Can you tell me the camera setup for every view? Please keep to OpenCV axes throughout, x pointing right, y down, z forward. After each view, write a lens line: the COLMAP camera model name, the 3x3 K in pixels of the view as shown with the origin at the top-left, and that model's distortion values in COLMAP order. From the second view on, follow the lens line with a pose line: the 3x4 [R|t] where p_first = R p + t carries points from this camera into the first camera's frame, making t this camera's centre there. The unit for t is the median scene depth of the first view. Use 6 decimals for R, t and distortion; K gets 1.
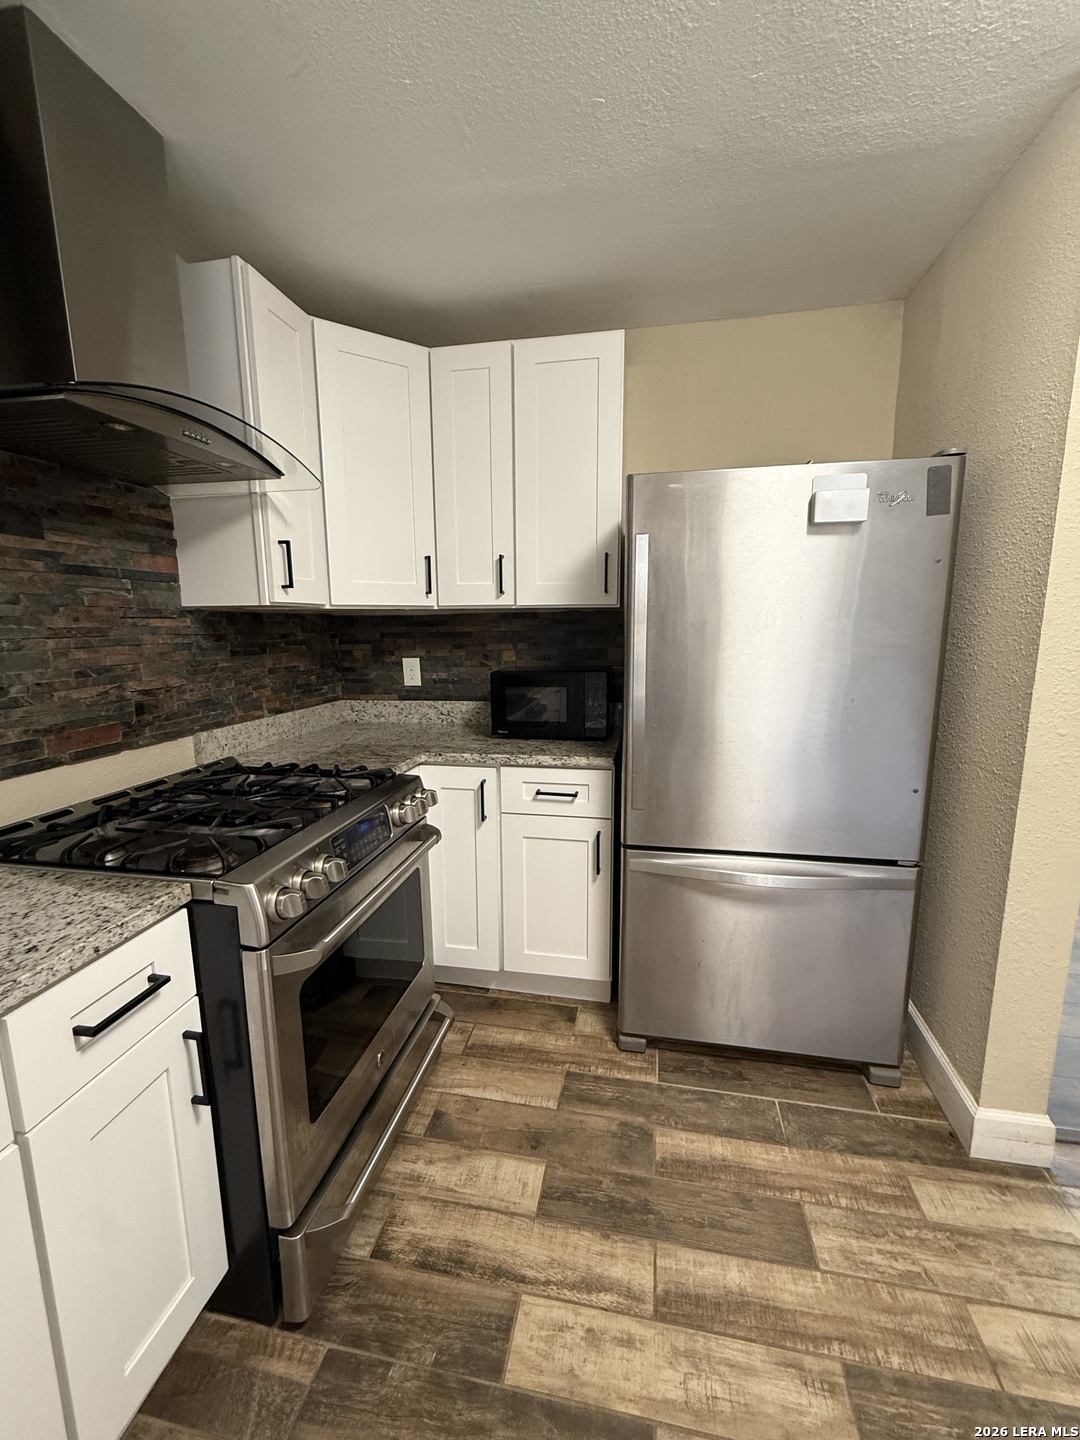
lens RADIAL K [[595.1, 0, 540.6], [0, 595.1, 722.1], [0, 0, 1]] dist [-0.000111, 0.000168]
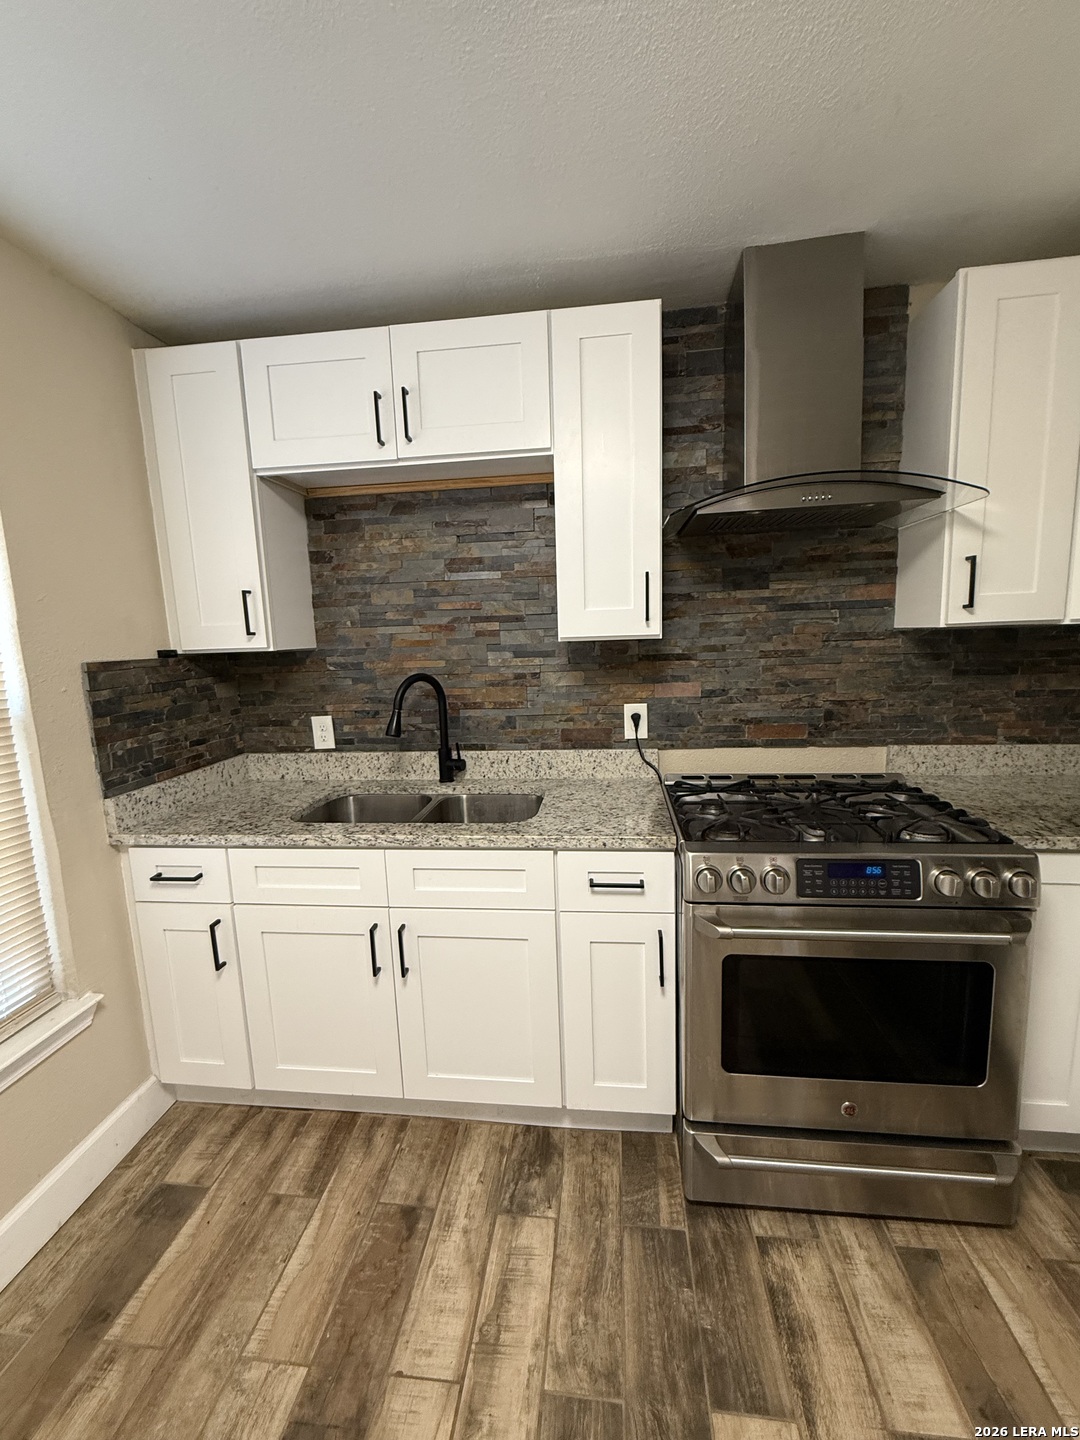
lens RADIAL K [[595.1, 0, 540.6], [0, 595.1, 722.1], [0, 0, 1]] dist [-0.000111, 0.000168]
pose [[0.073551, 0.150251, -0.985908, 0.514487], [-0.127807, 0.981854, 0.140098, -0.110805], [0.989068, 0.115702, 0.091420, 0.328589]]
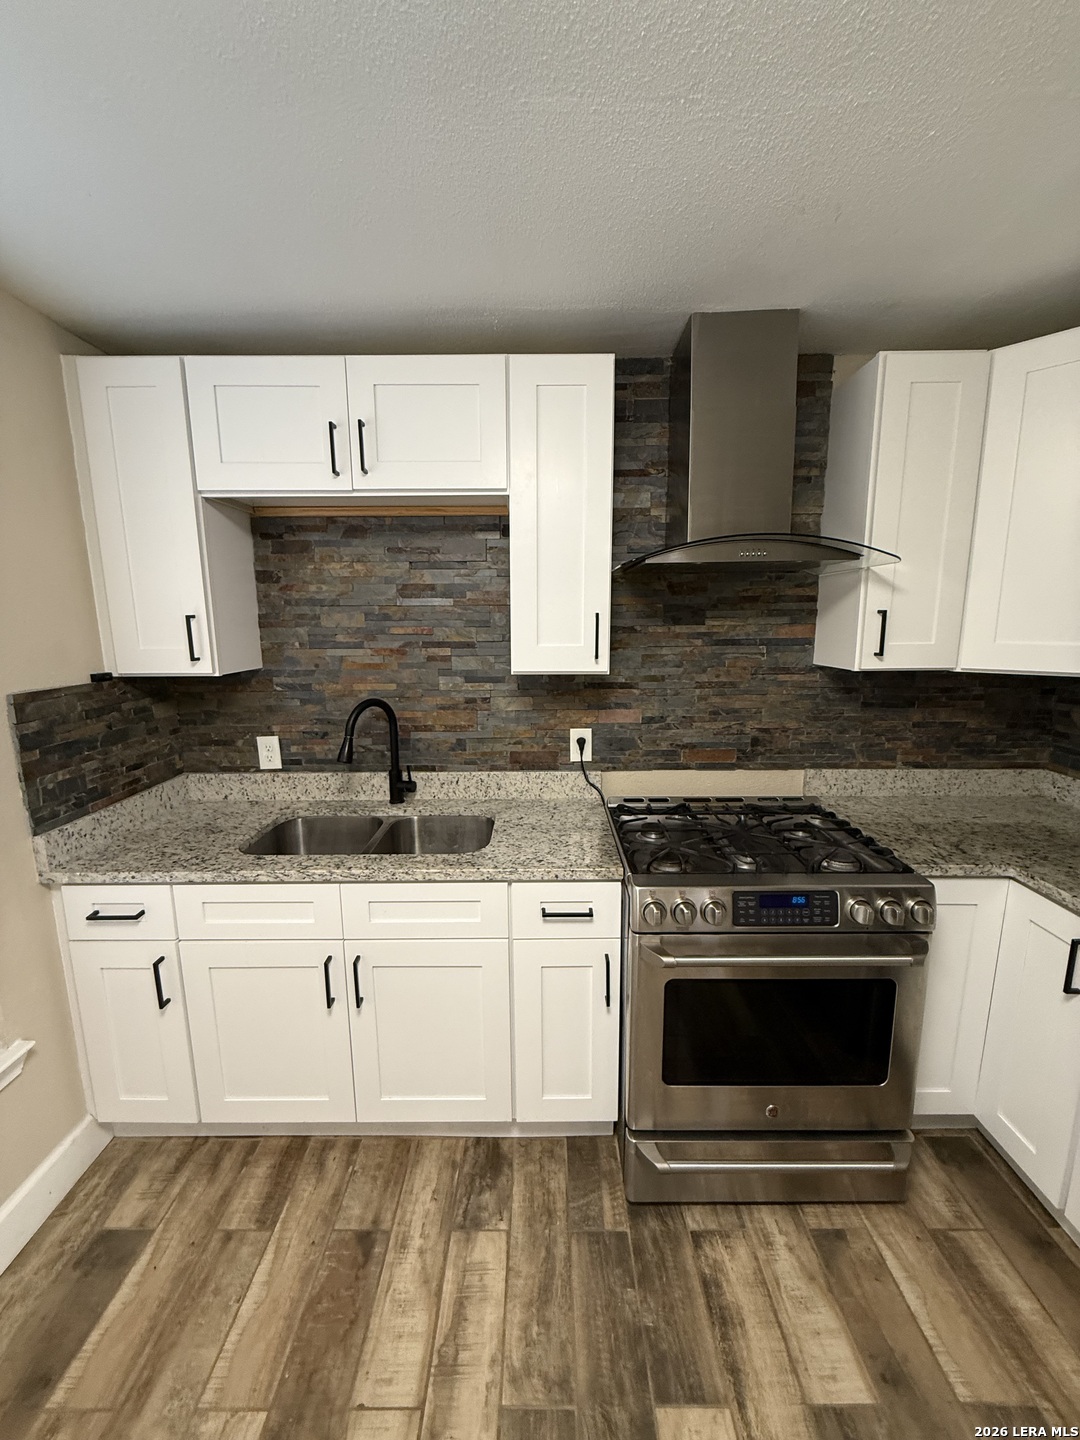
lens RADIAL K [[571.6, 0, 540.6], [0, 571.6, 717.8], [0, 0, 1]] dist [0.001000, -0.000340]
pose [[0.187345, 0.172530, -0.967024, 0.494291], [-0.154408, 0.977388, 0.144465, -0.197275], [0.970082, 0.122251, 0.209749, 0.276851]]
